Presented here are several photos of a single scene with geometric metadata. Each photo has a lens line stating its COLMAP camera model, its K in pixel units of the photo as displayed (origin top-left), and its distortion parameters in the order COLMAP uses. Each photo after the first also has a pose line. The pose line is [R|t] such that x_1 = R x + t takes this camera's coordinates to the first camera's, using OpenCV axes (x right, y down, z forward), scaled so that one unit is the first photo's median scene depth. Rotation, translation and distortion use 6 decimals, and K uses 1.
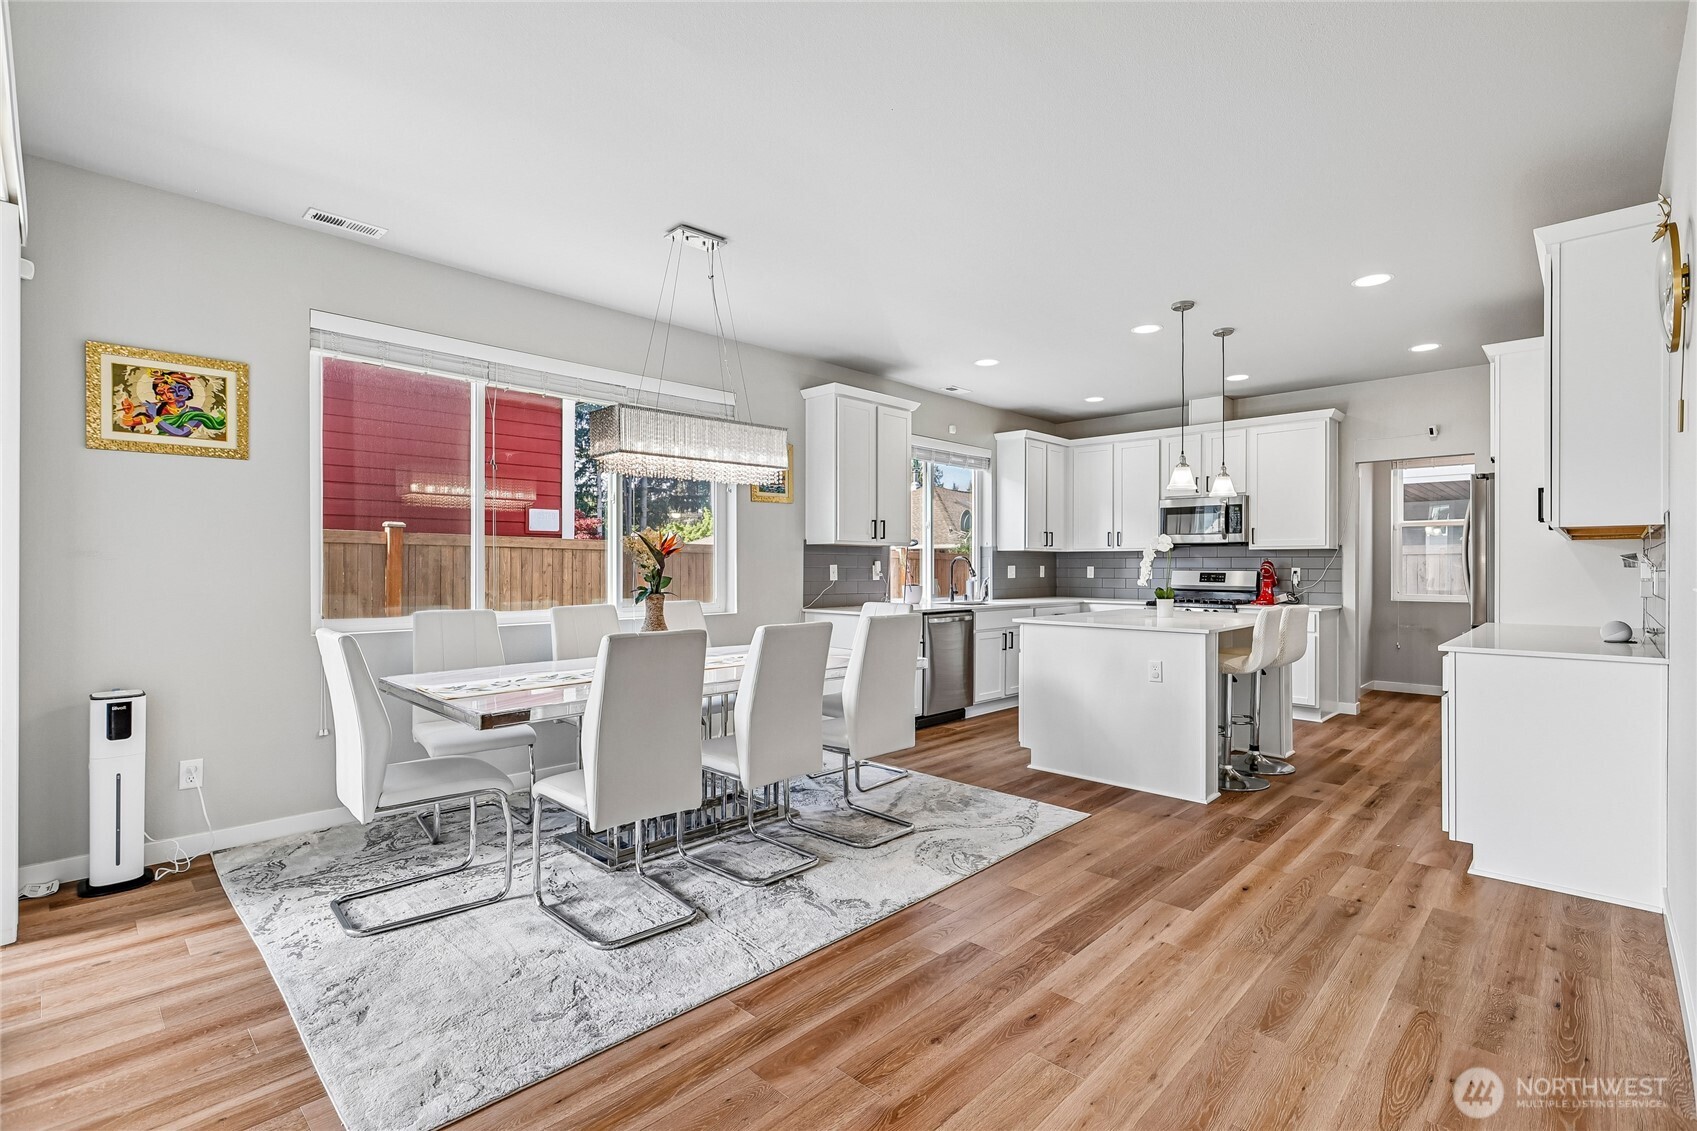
lens RADIAL K [[783.5, 0, 860.2], [0, 783.5, 564.9], [0, 0, 1]] dist [-0.002488, 0.000390]
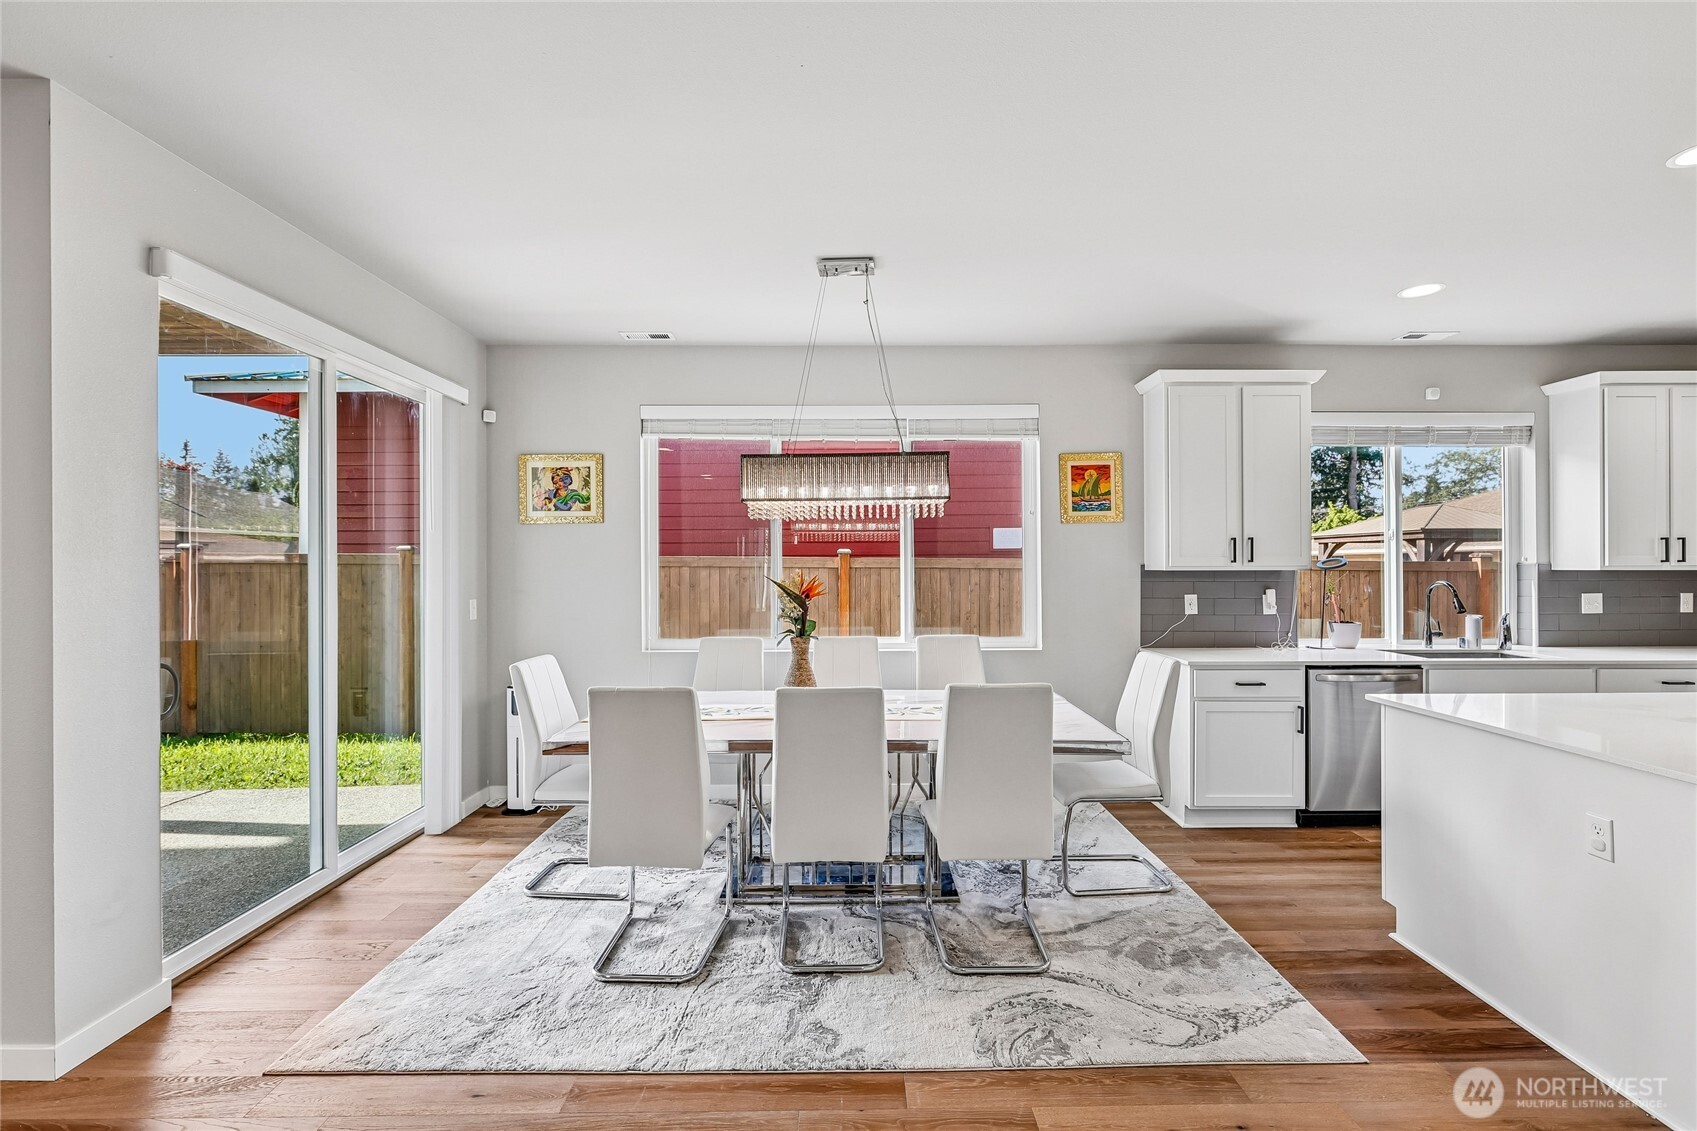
lens RADIAL K [[753.3, 0, 856.6], [0, 753.3, 564.2], [0, 0, 1]] dist [-0.004247, 0.002953]
pose [[0.696982, -0.006767, -0.717057, 0.278582], [0.006156, 0.999975, -0.003454, -0.030491], [0.717063, -0.002007, 0.697006, 0.222024]]
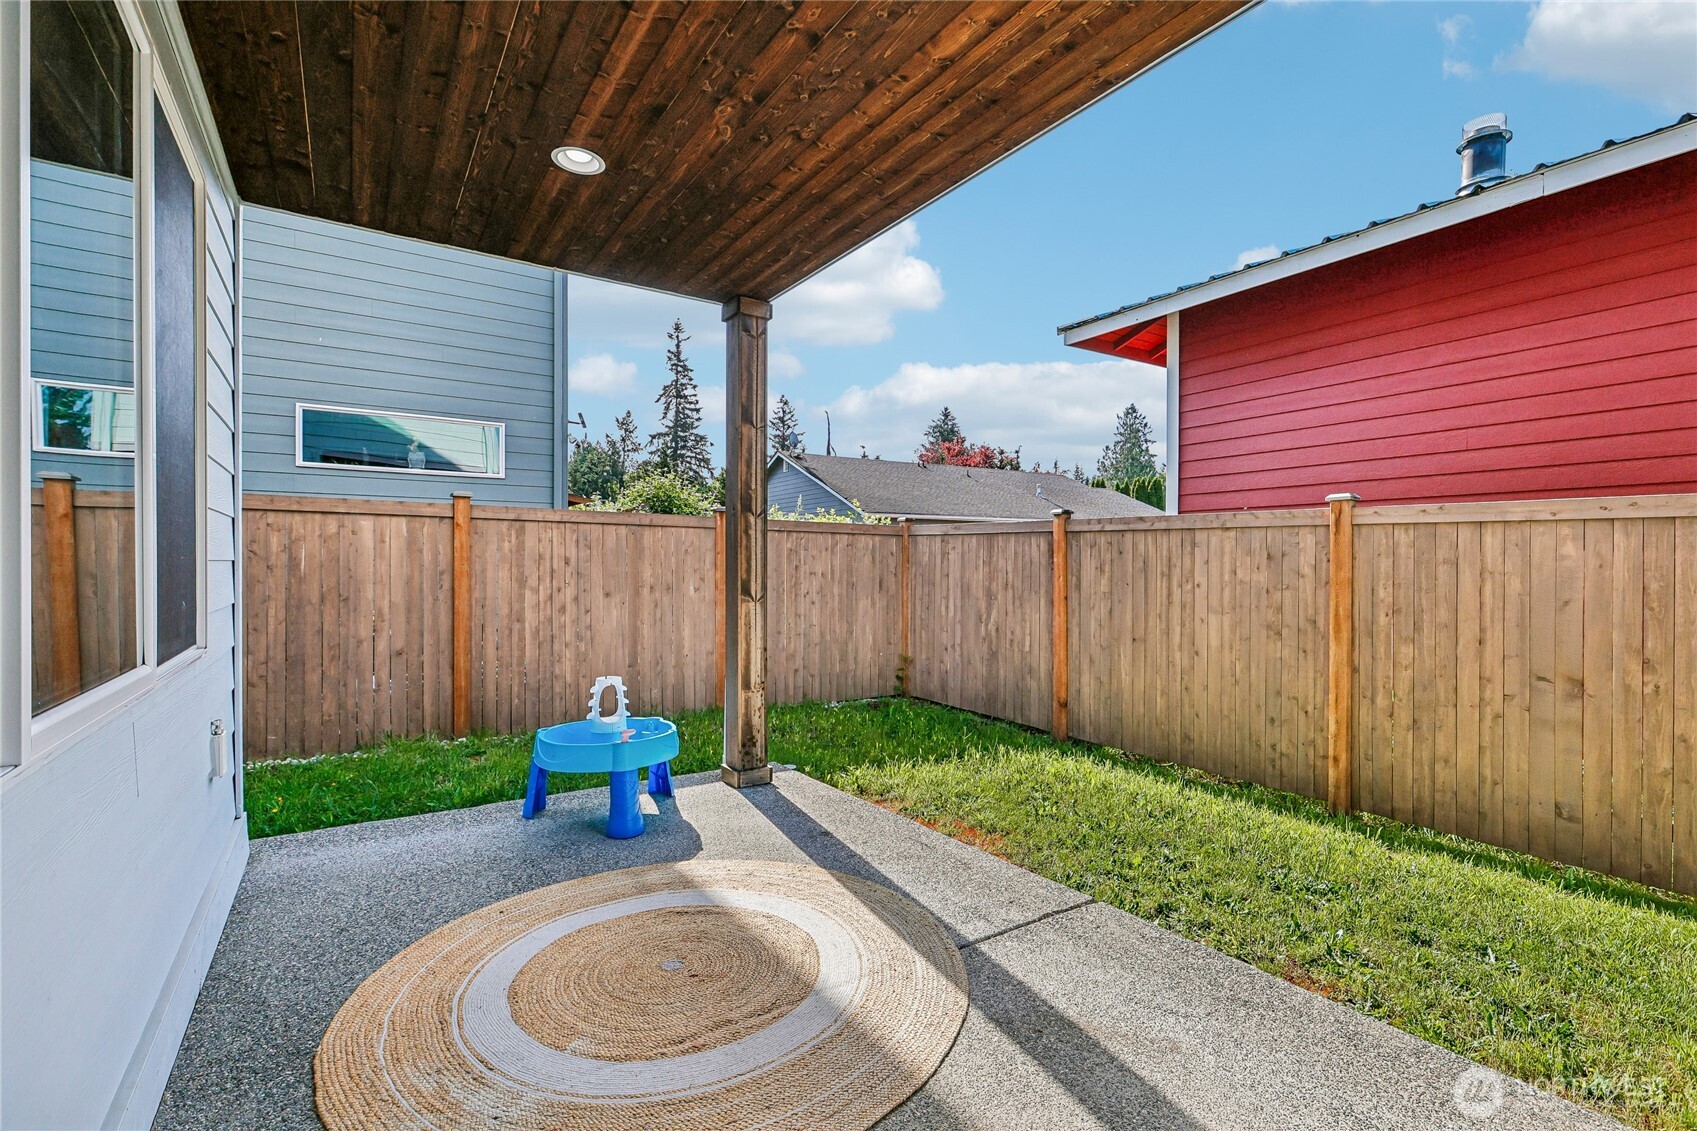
lens RADIAL K [[753.3, 0, 855.0], [0, 753.3, 563.0], [0, 0, 1]] dist [-0.004247, 0.002953]
pose [[-0.215536, -0.000216, -0.976496, -0.324508], [0.000087, 1.000000, -0.000240, 0.000415], [0.976496, -0.000137, -0.215536, 0.245097]]
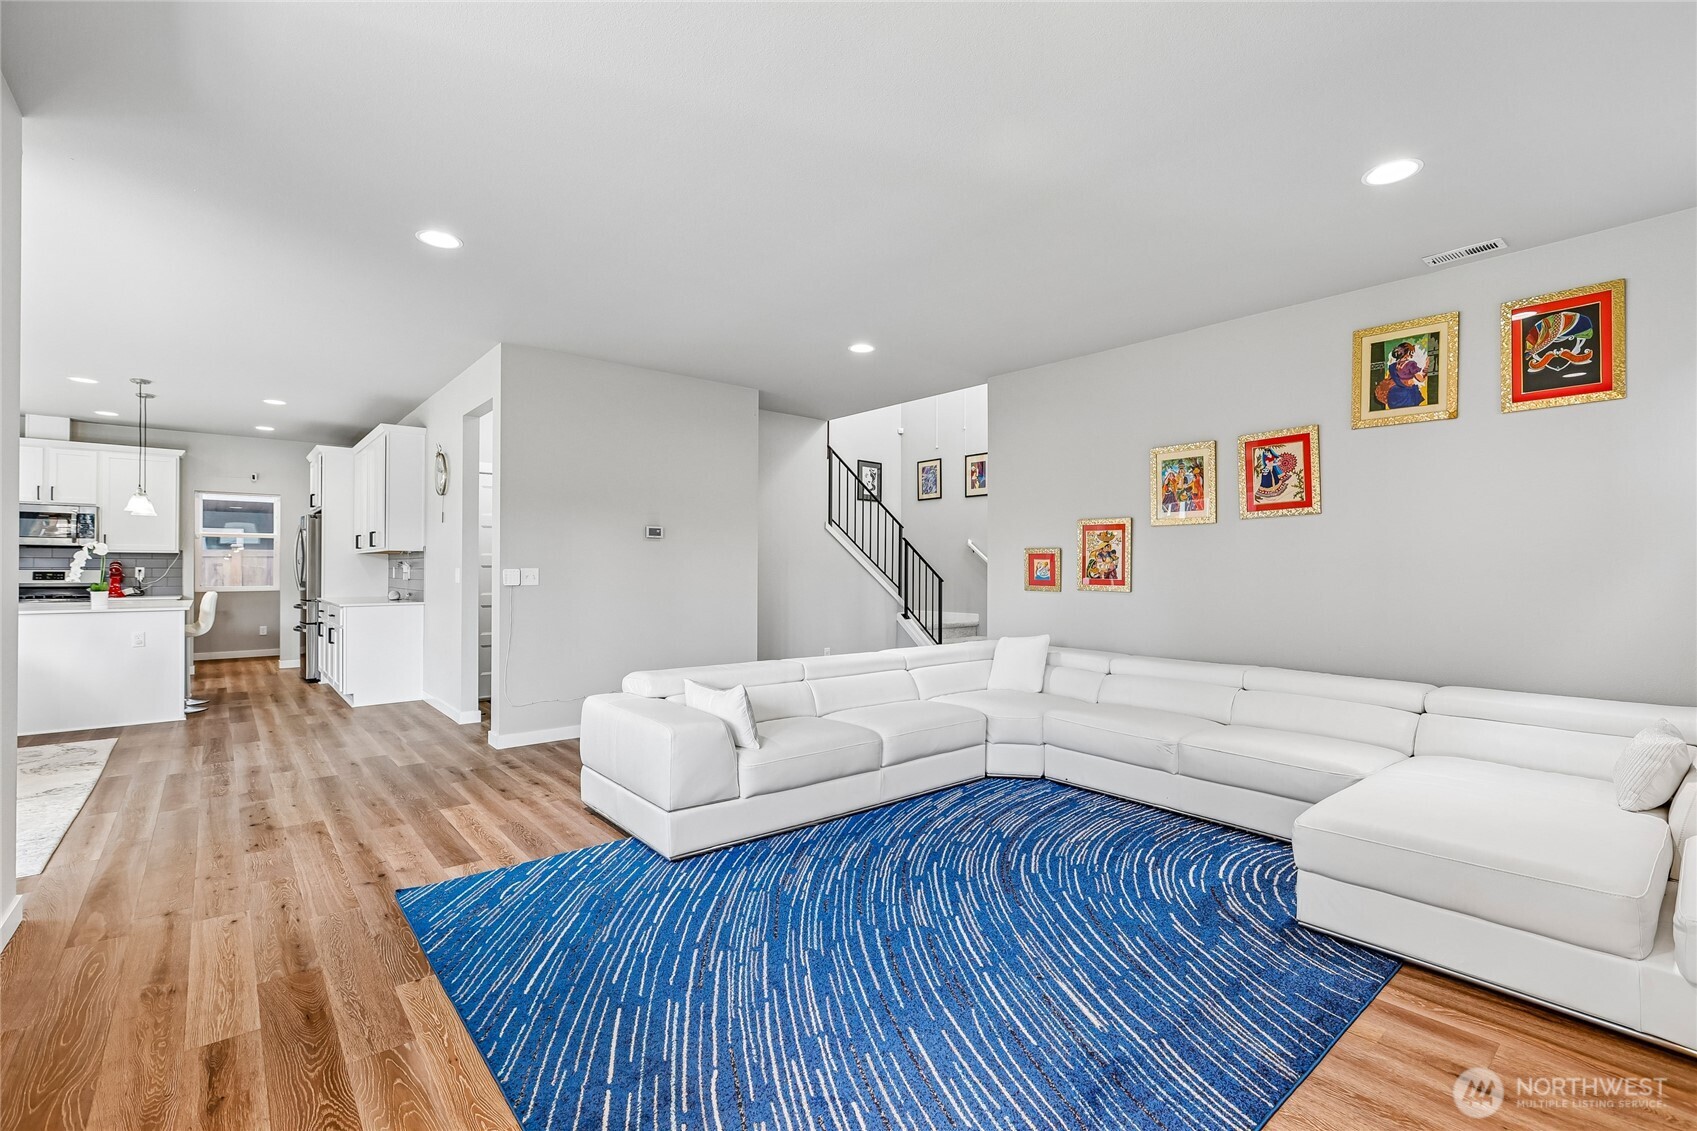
lens RADIAL K [[753.3, 0, 865.1], [0, 753.3, 567.9], [0, 0, 1]] dist [-0.004247, 0.002953]
pose [[0.099768, -0.003095, 0.995006, -0.618224], [-0.003460, 0.999988, 0.003457, -0.003721], [-0.995005, -0.003787, 0.099756, -0.335620]]
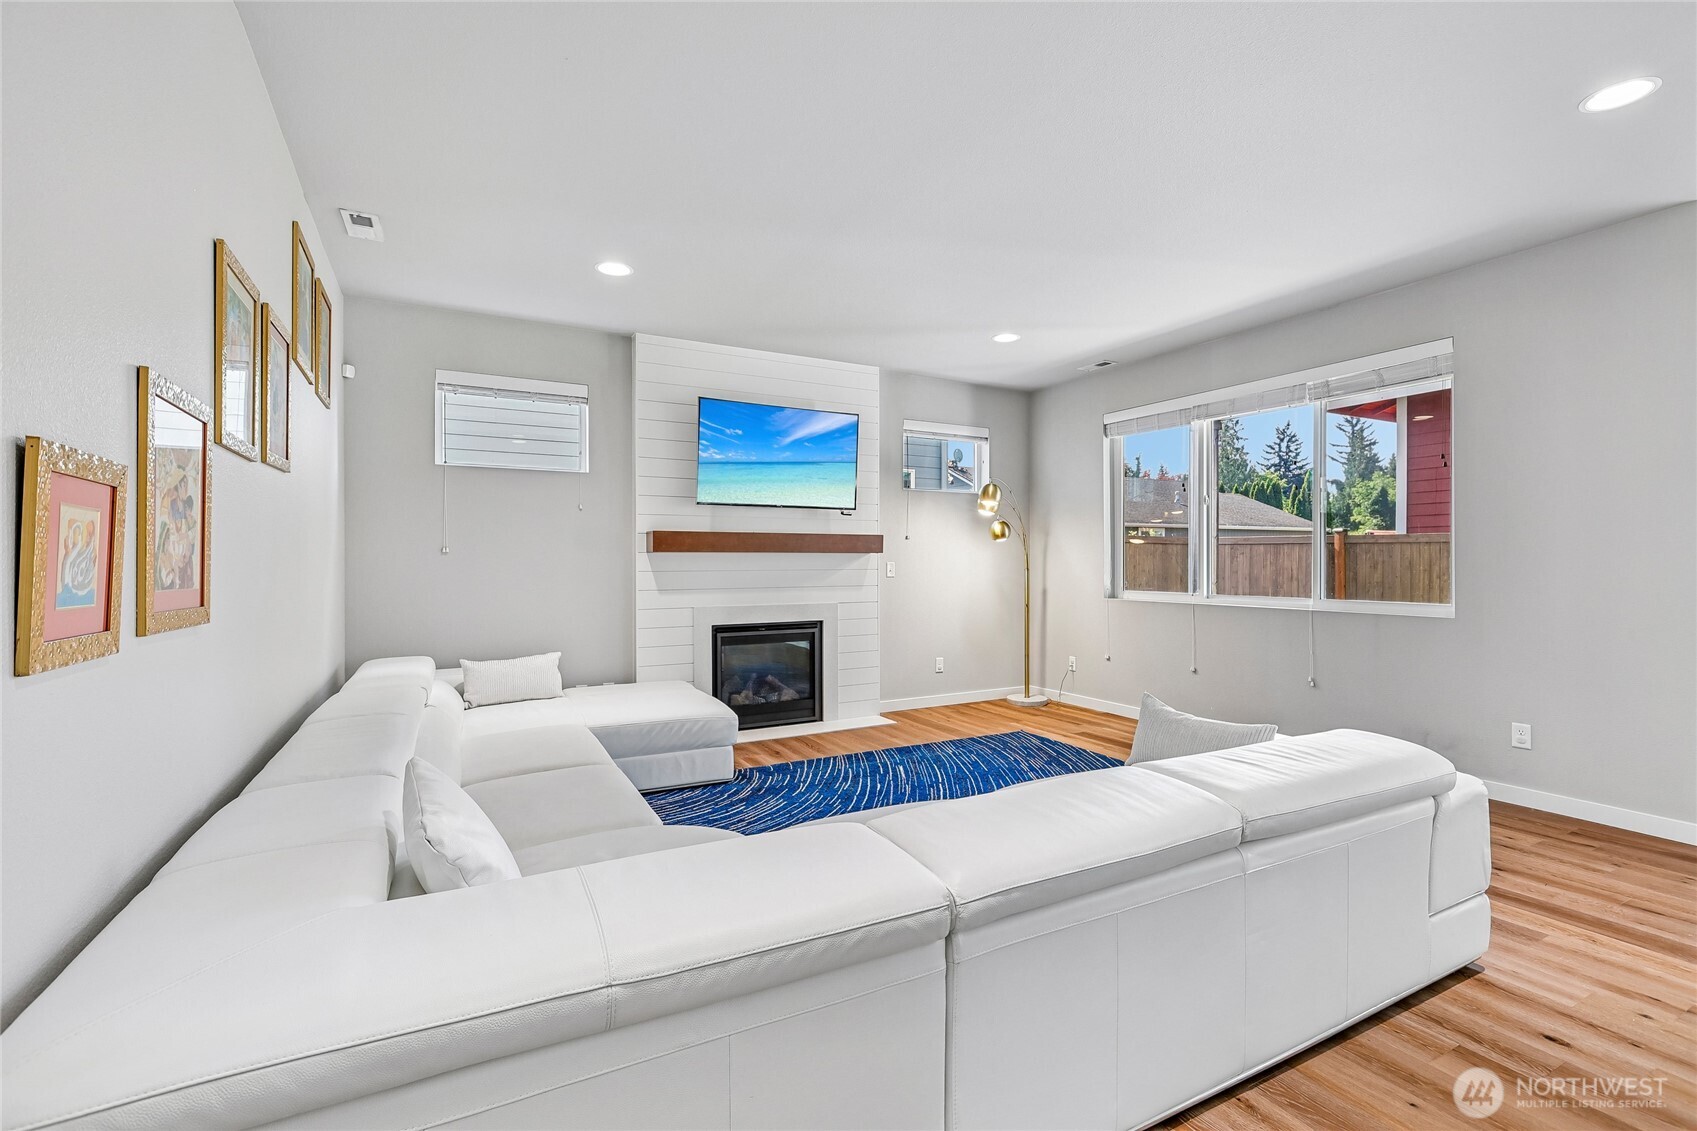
lens RADIAL K [[753.3, 0, 861.0], [0, 753.3, 565.0], [0, 0, 1]] dist [-0.004247, 0.002953]
pose [[-0.304207, 0.000535, -0.952606, 0.470019], [0.000867, 1.000000, 0.000285, 0.002482], [0.952606, -0.000739, -0.304207, -0.215005]]
